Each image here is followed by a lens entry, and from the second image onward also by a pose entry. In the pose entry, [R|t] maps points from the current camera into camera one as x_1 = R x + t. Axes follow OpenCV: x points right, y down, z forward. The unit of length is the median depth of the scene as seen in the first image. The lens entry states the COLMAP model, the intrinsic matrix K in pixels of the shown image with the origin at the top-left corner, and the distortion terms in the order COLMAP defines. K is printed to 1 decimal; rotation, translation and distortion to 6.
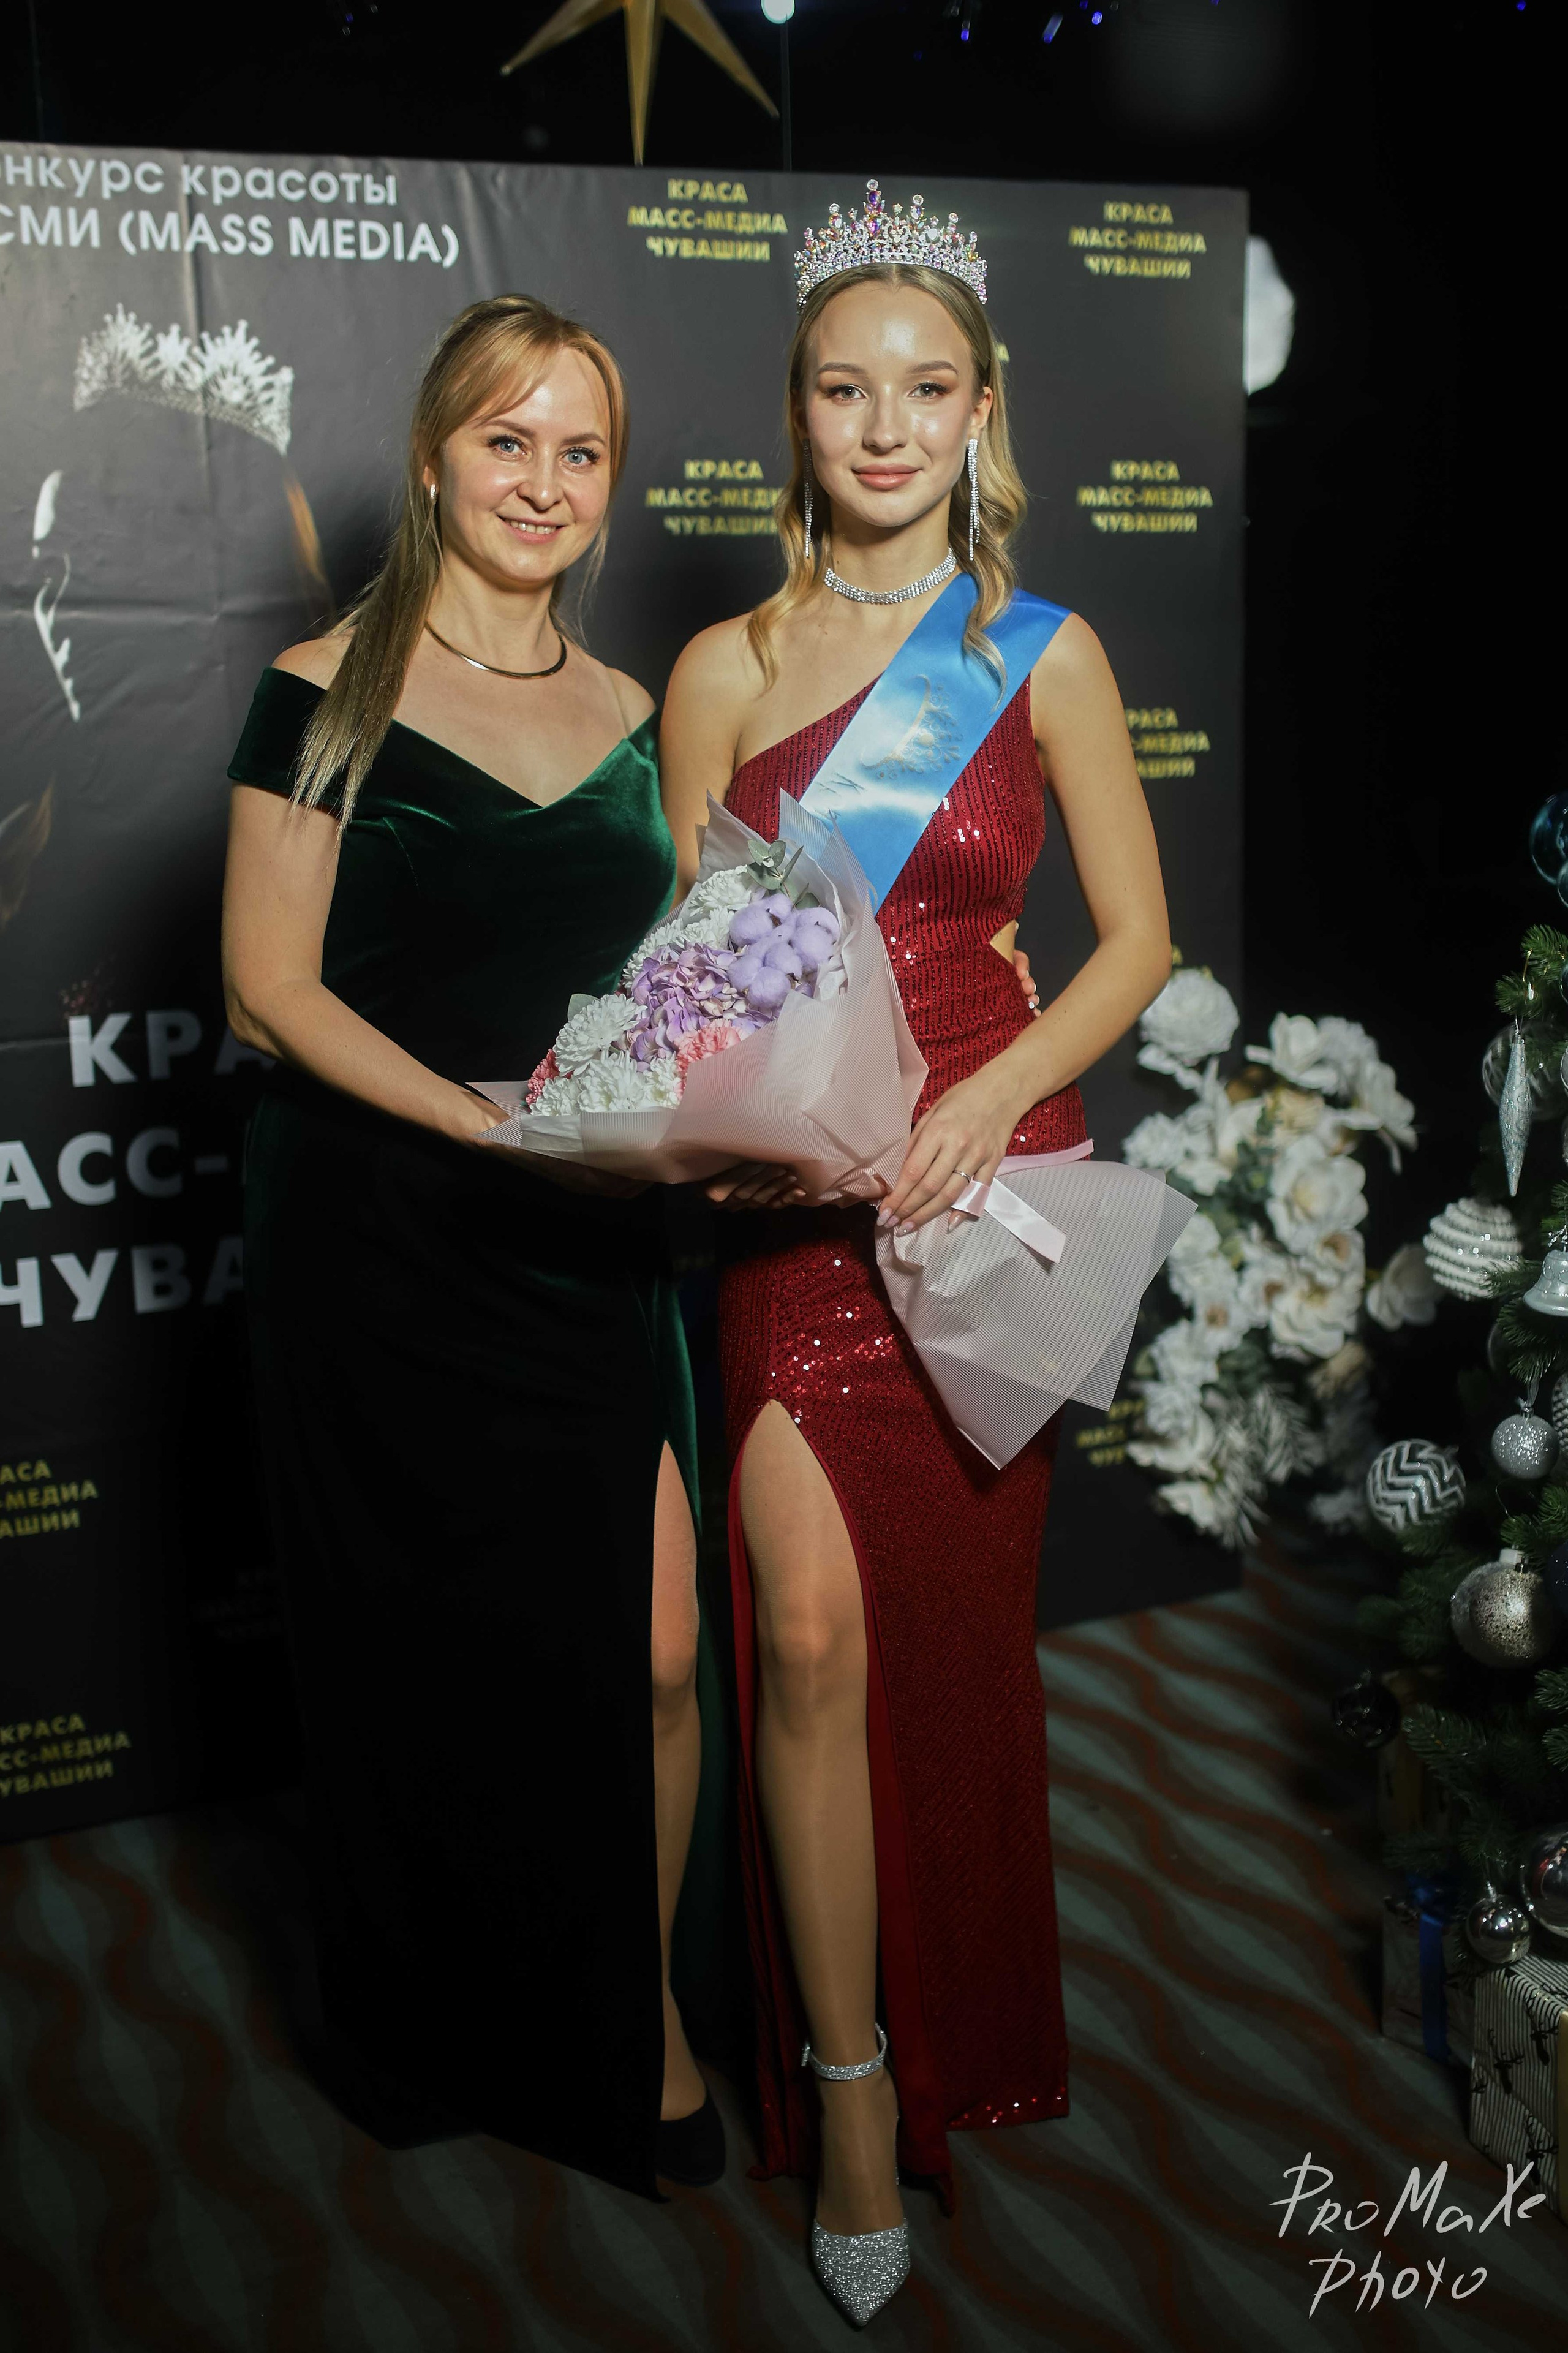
lens RADIAL K [[2761.5, 0, 757.5], [0, 2761.5, 1187.8], [0, 0, 1]] dist [-0.049100, 0.085910]
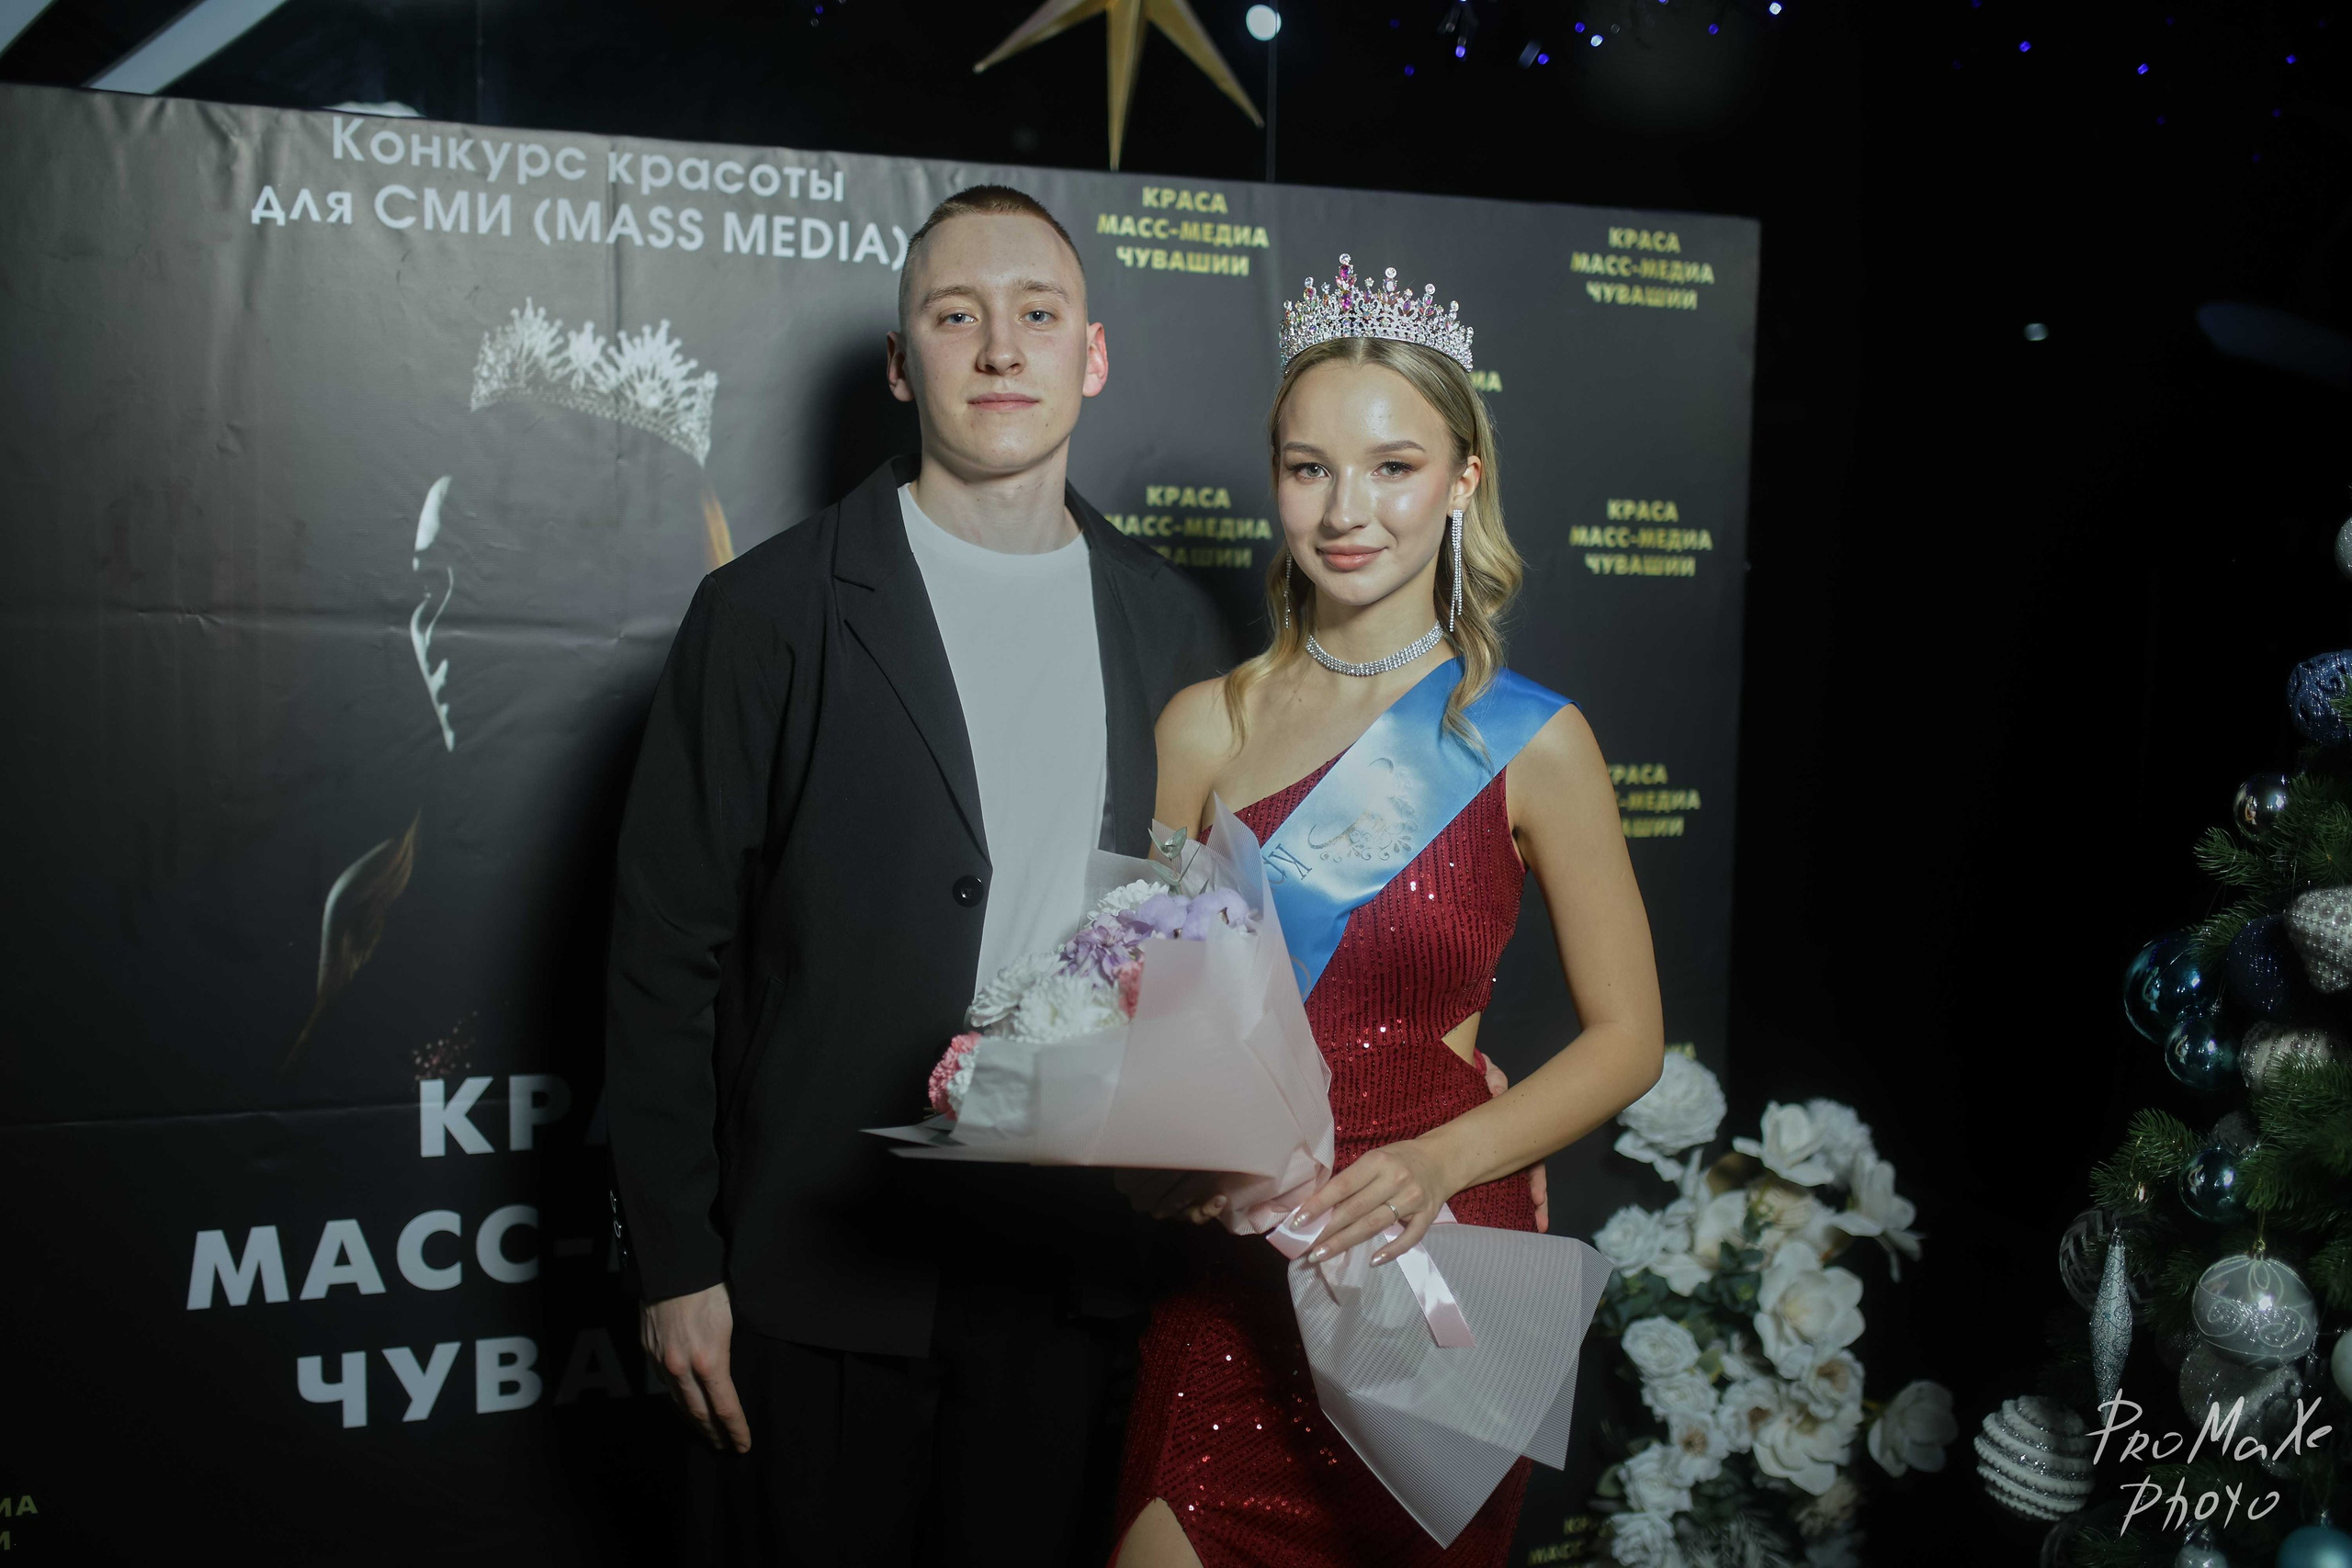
lens RADIAL K [[2494.2, 0, 1163.7], [0, 2494.2, 746.7], [0, 0, 1]] dist [-0.063355, 0.106014]
pose [[0.998996, 0.044692, -0.003201, -0.014416], [-0.044769, 0.992682, -0.112149, -0.088473], [-0.001834, 0.112179, 0.993686, 0.196322]]
